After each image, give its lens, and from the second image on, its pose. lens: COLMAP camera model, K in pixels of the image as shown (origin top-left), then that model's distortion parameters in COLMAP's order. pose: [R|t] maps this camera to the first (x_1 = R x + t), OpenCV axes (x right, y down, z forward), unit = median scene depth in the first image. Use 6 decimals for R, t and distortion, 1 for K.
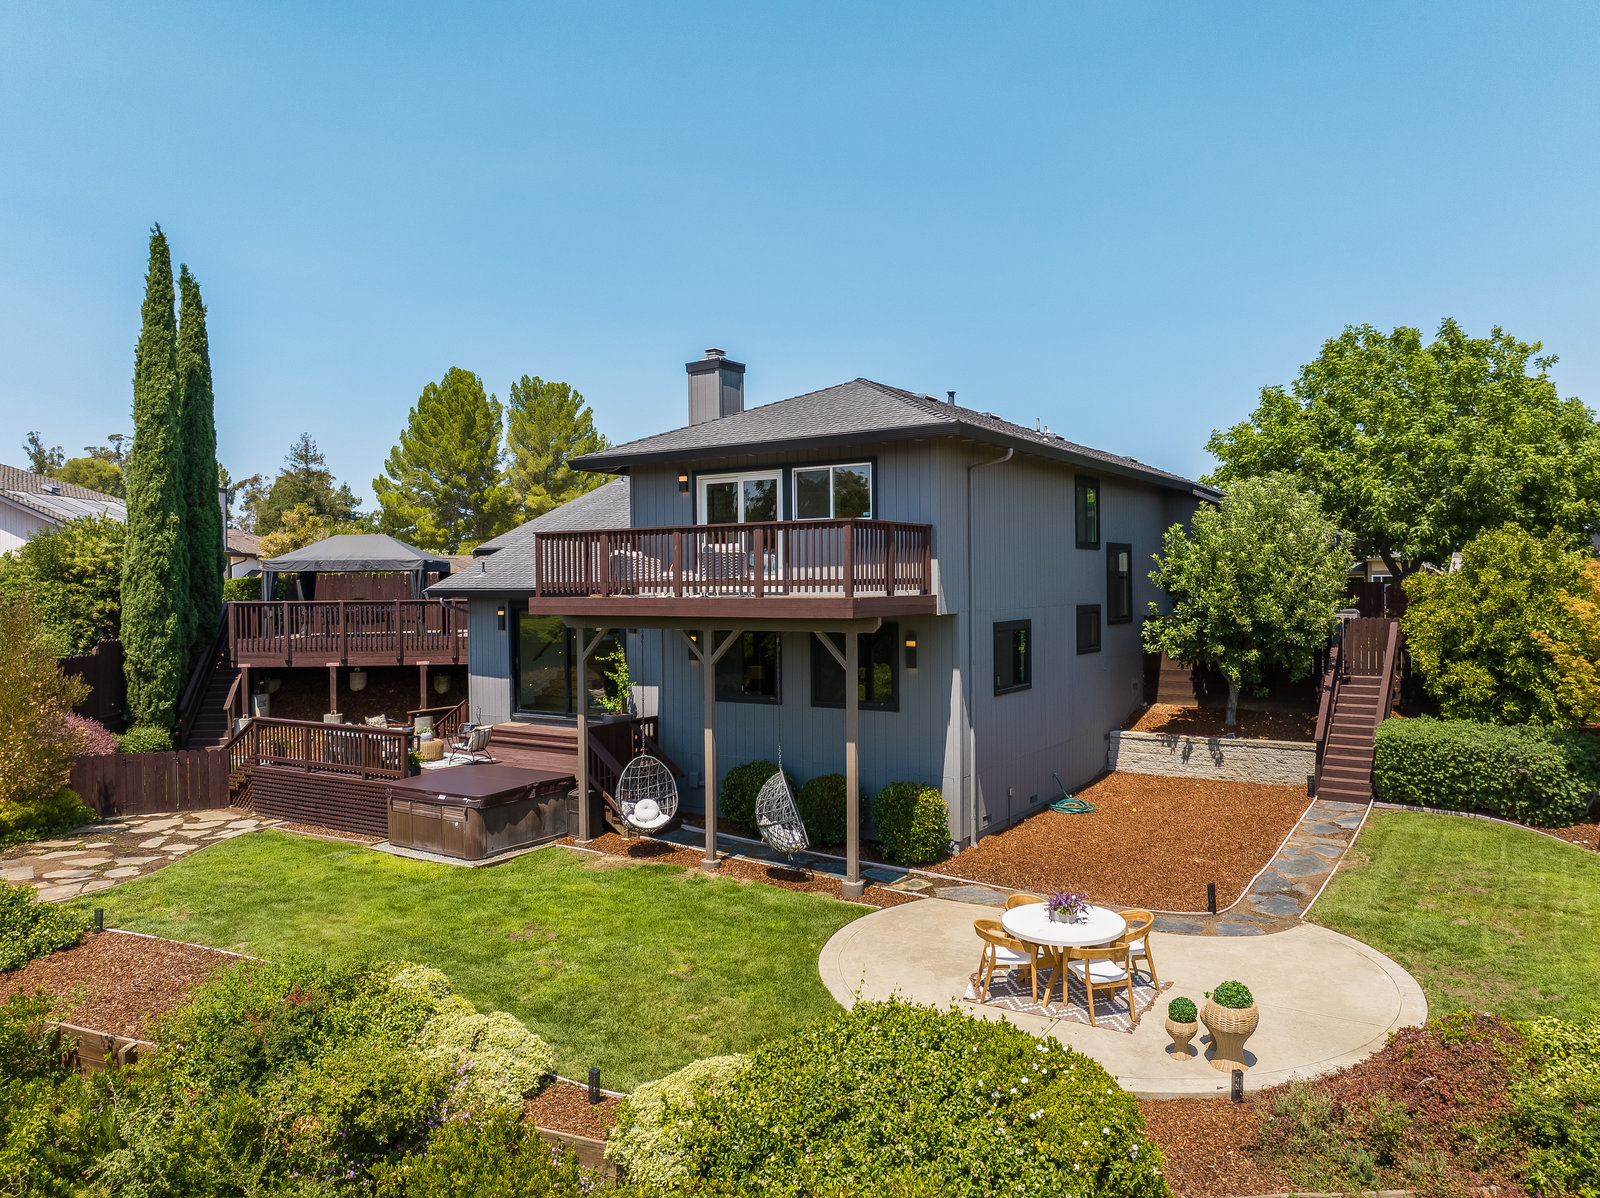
lens RADIAL K [[1122.3, 0, 807.6], [0, 1122.3, 592.2], [0, 0, 1]] dist [-0.040195, 0.008869]
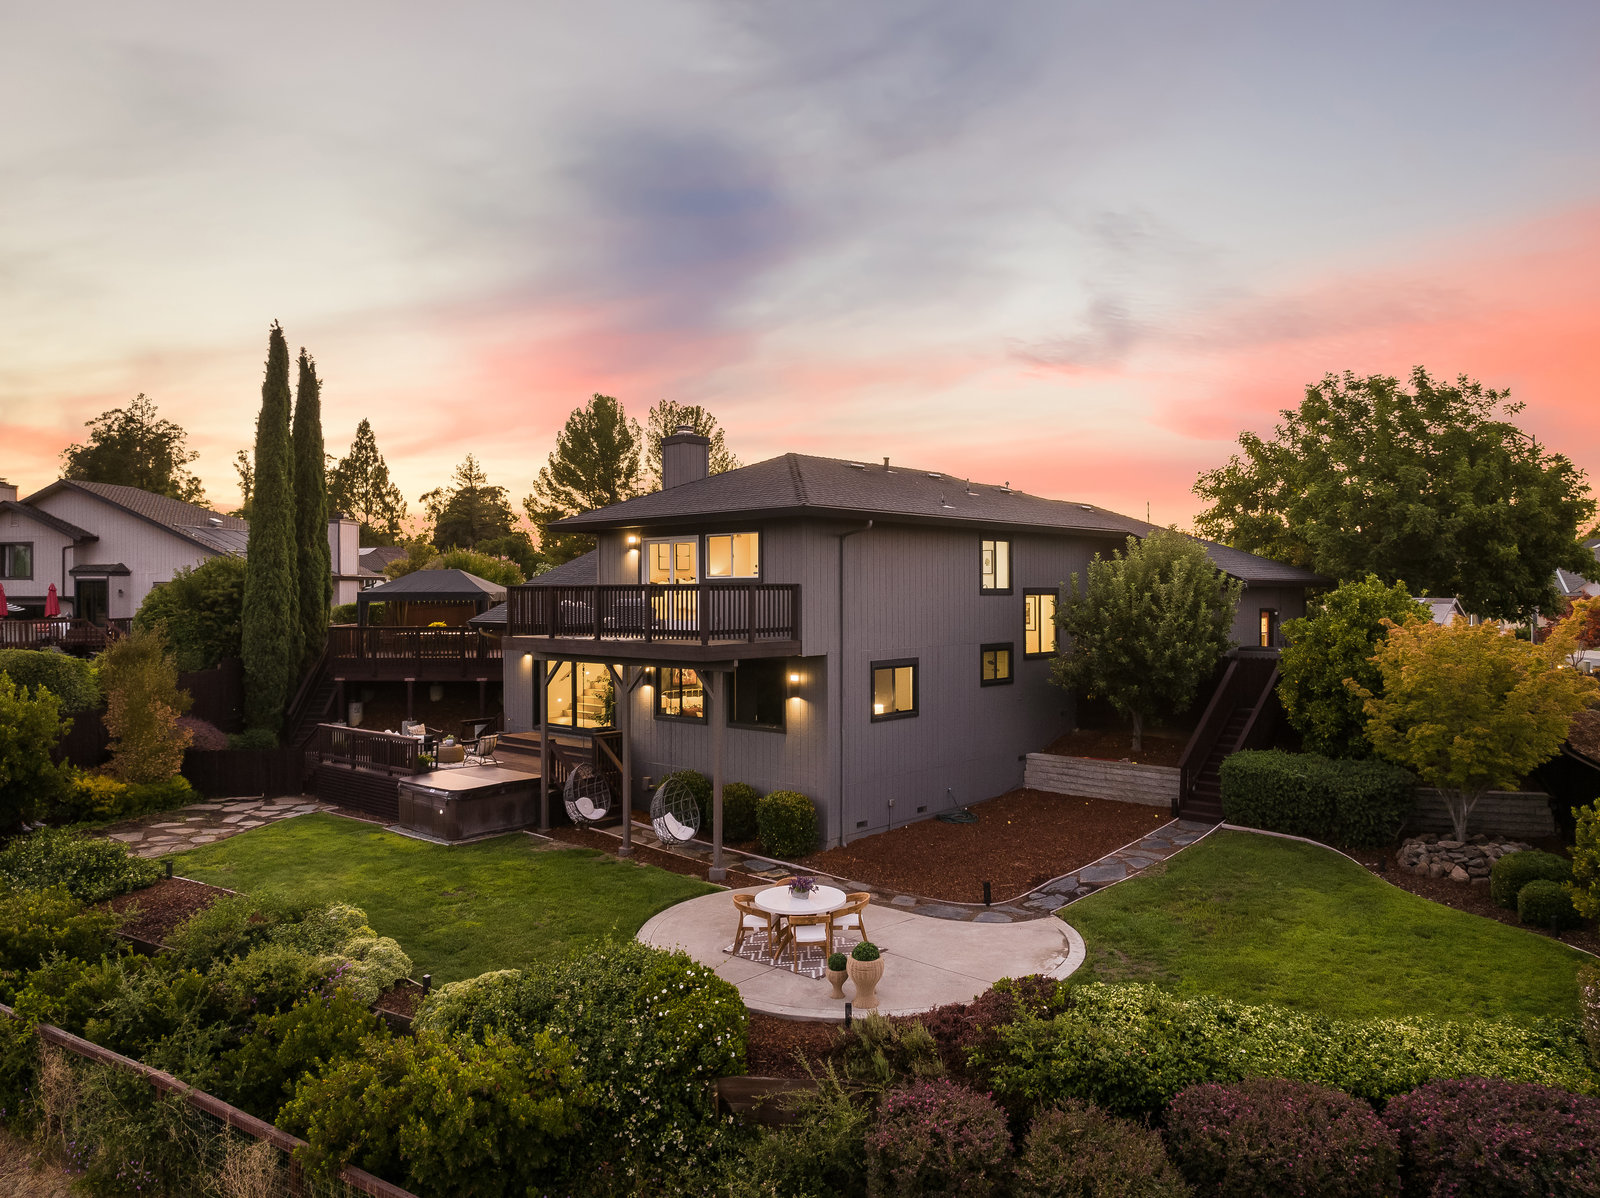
lens RADIAL K [[1128.9, 0, 807.9], [0, 1128.9, 600.7], [0, 0, 1]] dist [-0.034126, -0.004781]
pose [[0.988742, 0.007529, -0.149438, 0.277064], [-0.007362, 0.999972, 0.001667, -0.038994], [0.149447, -0.000548, 0.988770, -0.205418]]
